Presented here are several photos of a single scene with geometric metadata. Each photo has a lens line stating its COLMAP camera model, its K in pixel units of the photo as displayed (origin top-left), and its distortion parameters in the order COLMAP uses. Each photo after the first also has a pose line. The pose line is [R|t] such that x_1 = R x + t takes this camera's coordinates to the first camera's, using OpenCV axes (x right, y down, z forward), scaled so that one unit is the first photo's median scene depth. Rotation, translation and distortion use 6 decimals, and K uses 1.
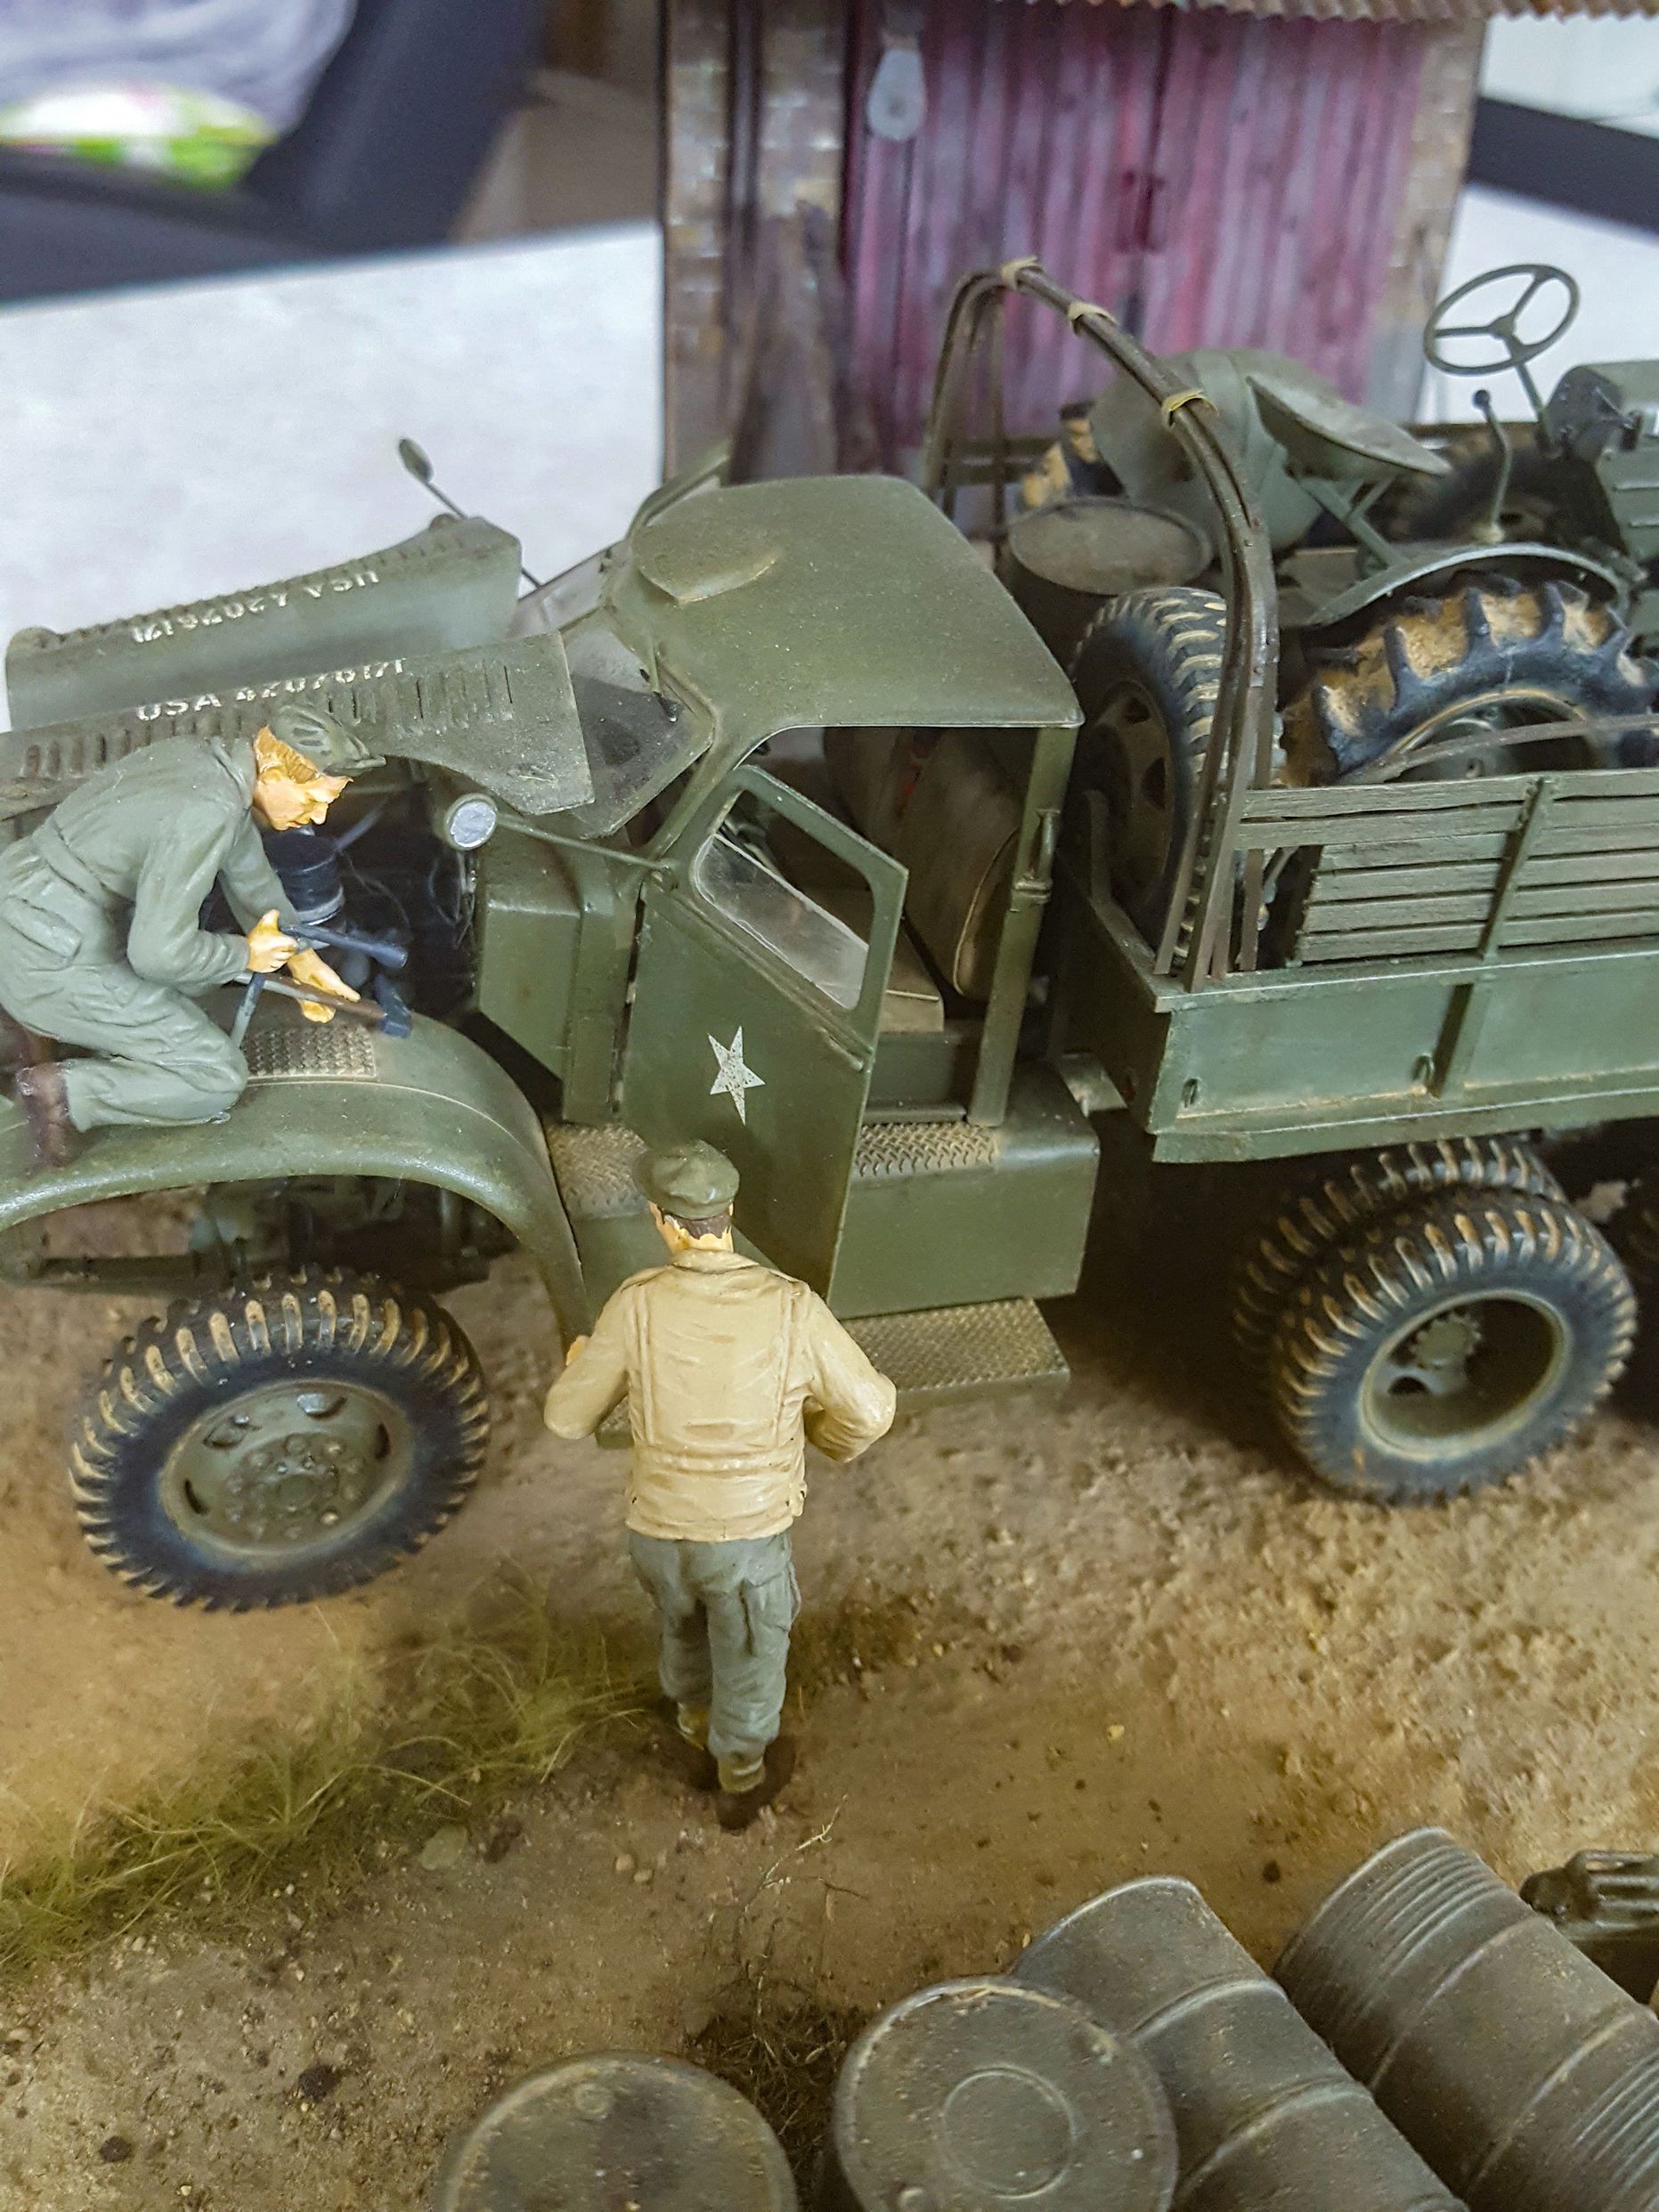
lens RADIAL K [[2158.0, 0, 842.5], [0, 2158.0, 1092.6], [0, 0, 1]] dist [0.189171, -0.490724]
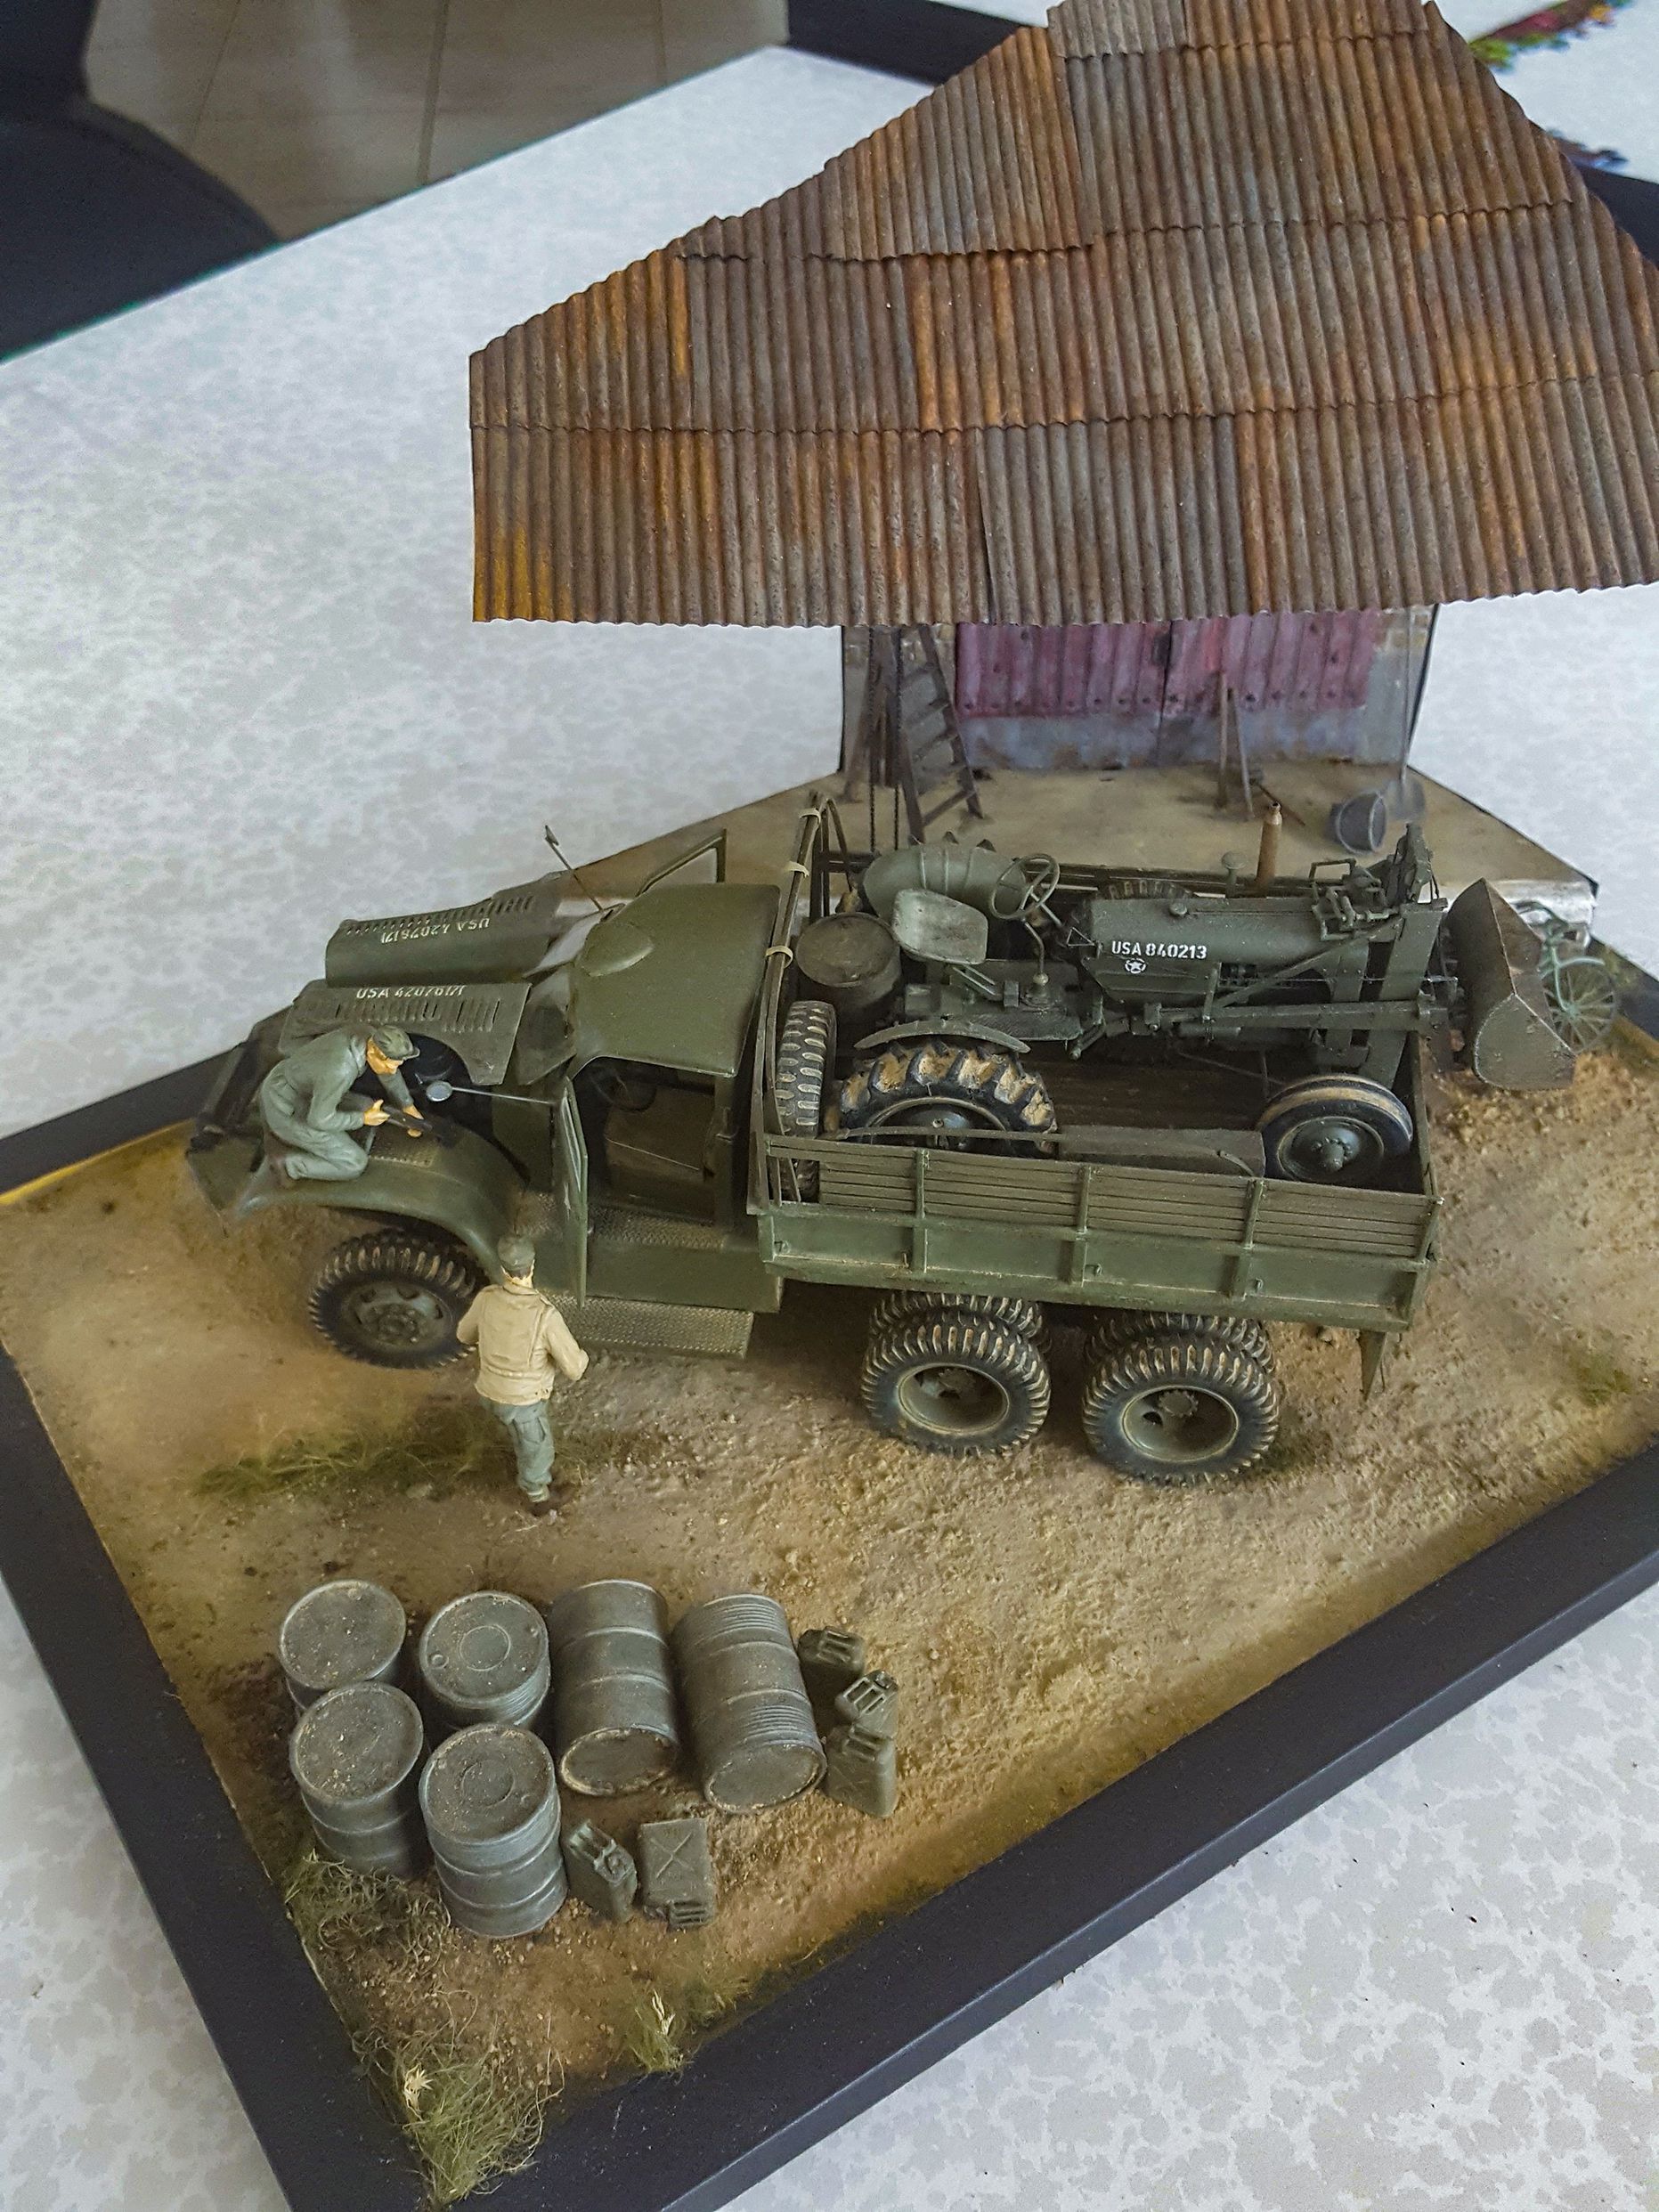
lens RADIAL K [[2079.9, 0, 829.5], [0, 2079.9, 1106.0], [0, 0, 1]] dist [0.187033, -0.427851]
pose [[0.925865, 0.203411, -0.318430, 0.834701], [-0.153963, 0.972691, 0.173687, -0.499089], [0.345063, -0.111784, 0.931899, -0.865919]]
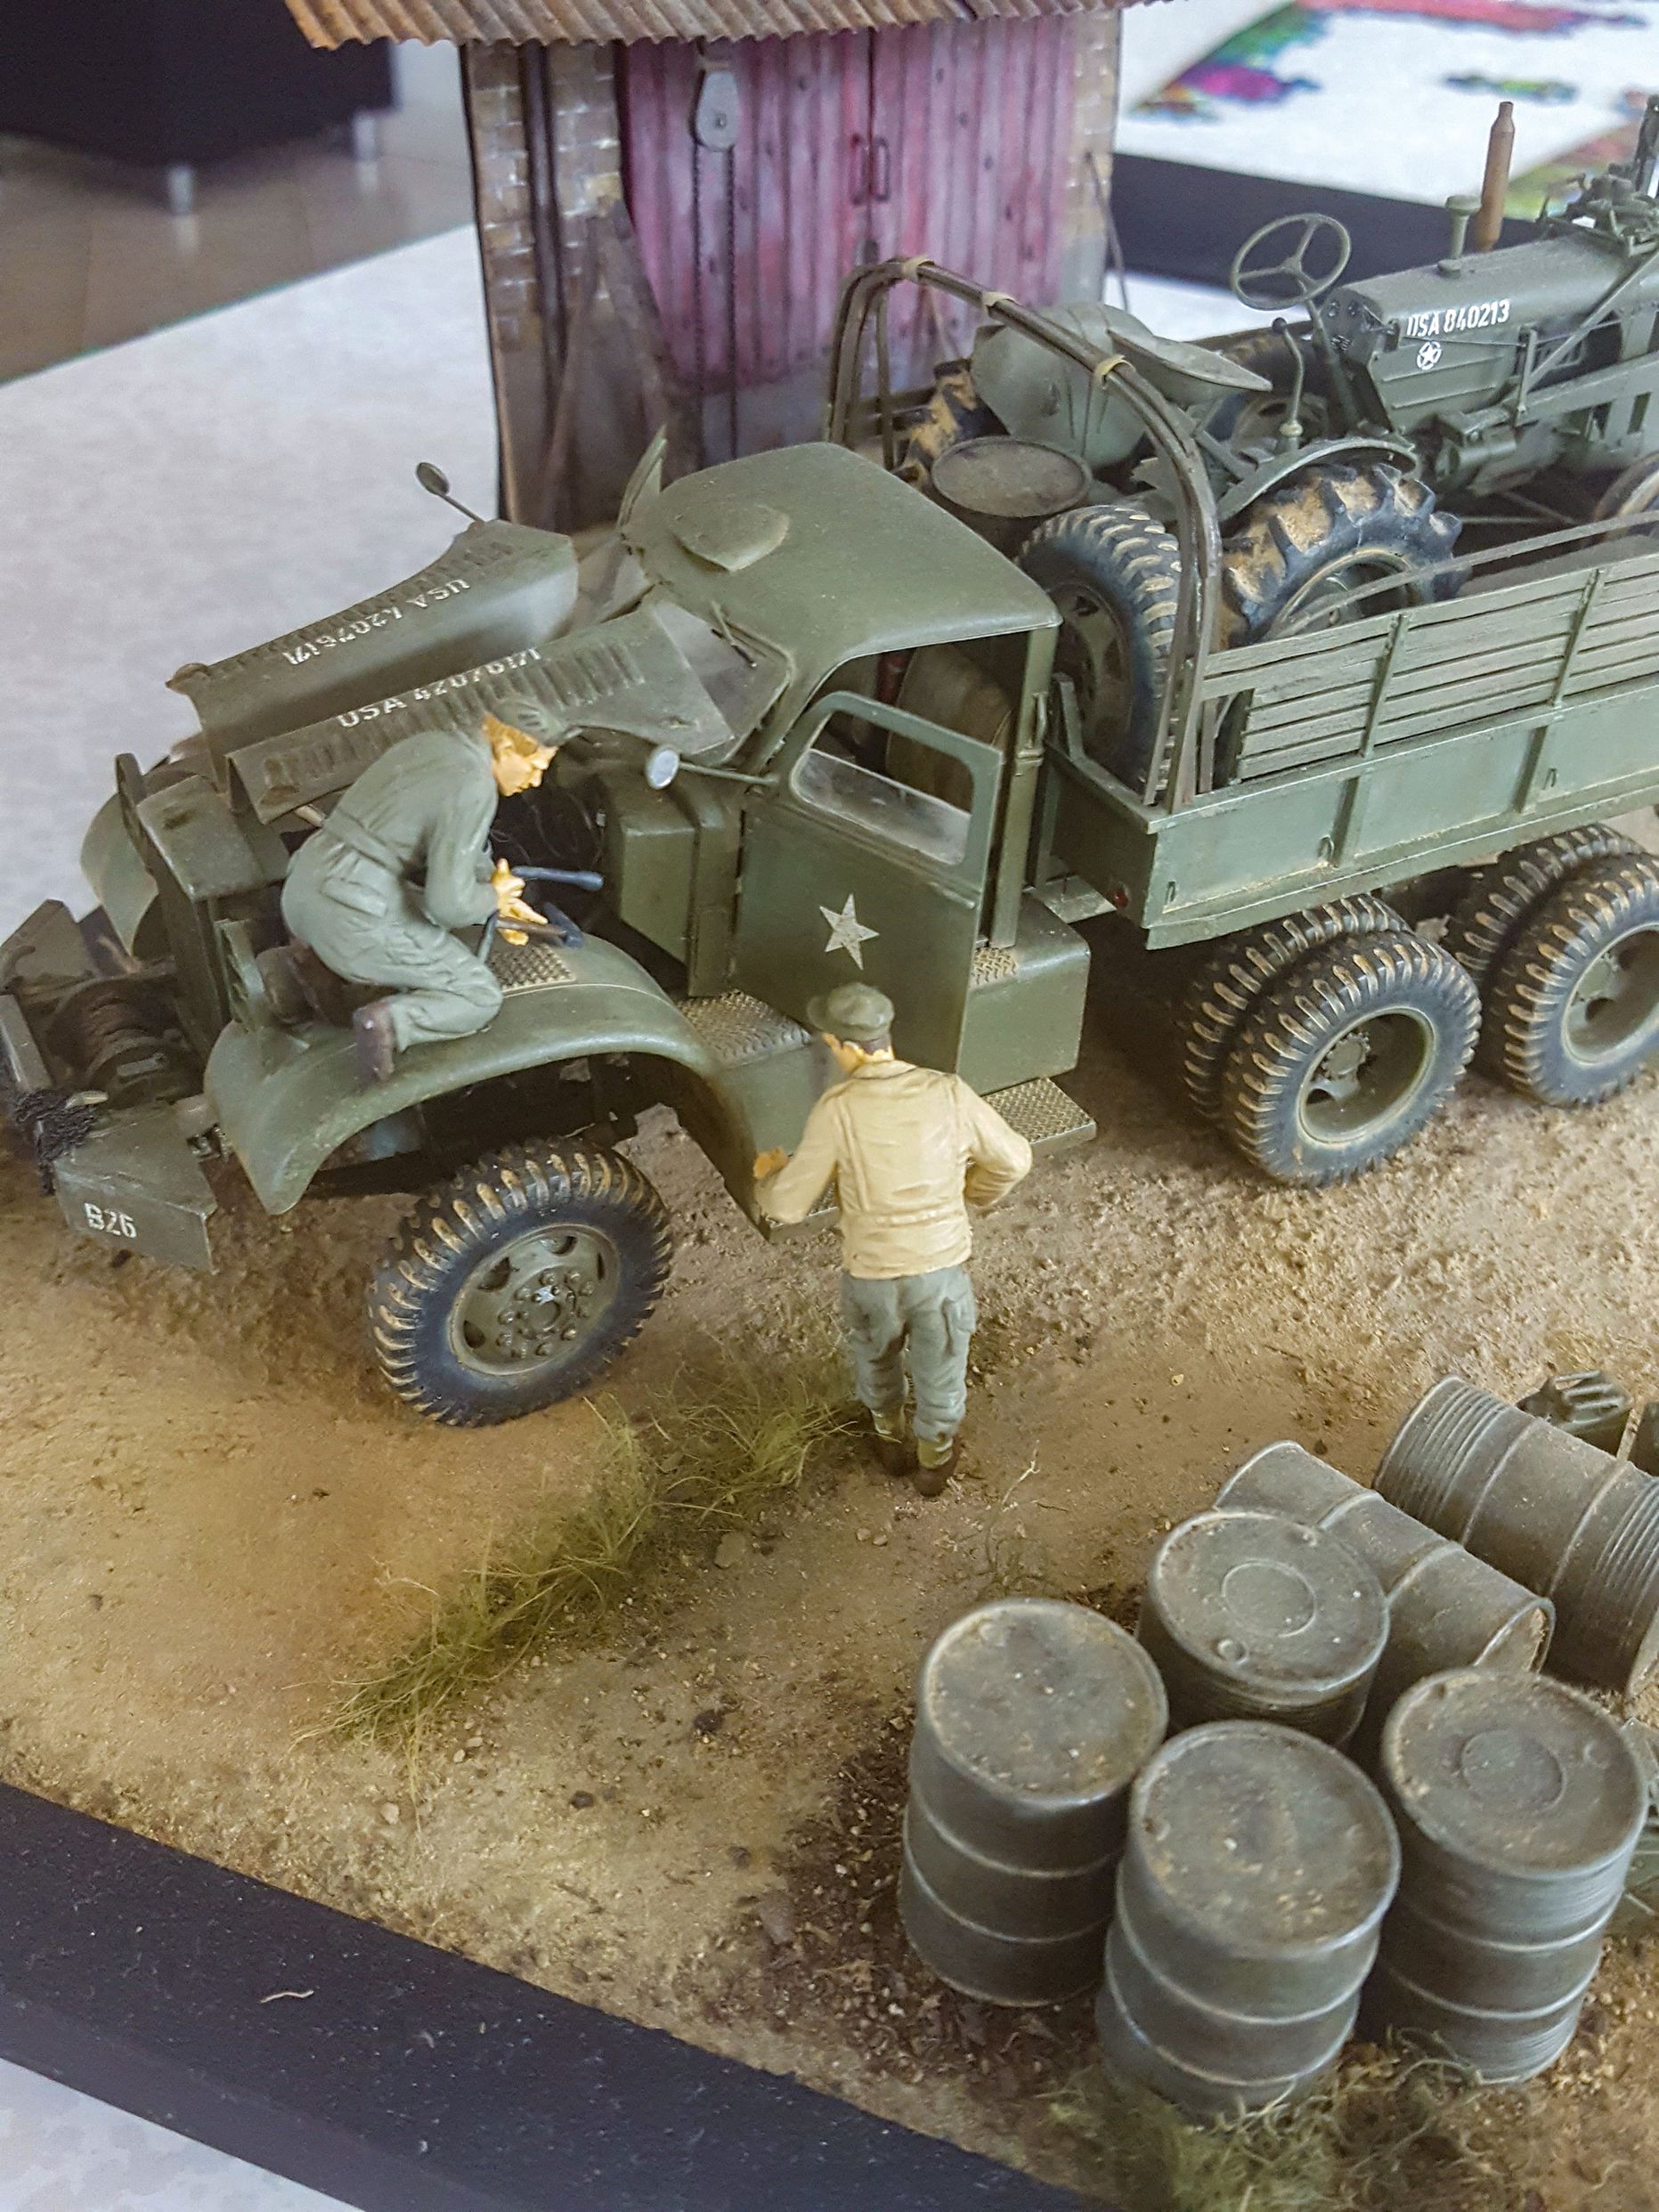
lens RADIAL K [[2079.9, 0, 829.5], [0, 2079.9, 1106.0], [0, 0, 1]] dist [0.187033, -0.427851]
pose [[0.973279, -0.174572, 0.149174, -0.257060], [0.165475, 0.983622, 0.071460, 0.002521], [-0.159206, -0.044865, 0.986225, -0.228514]]
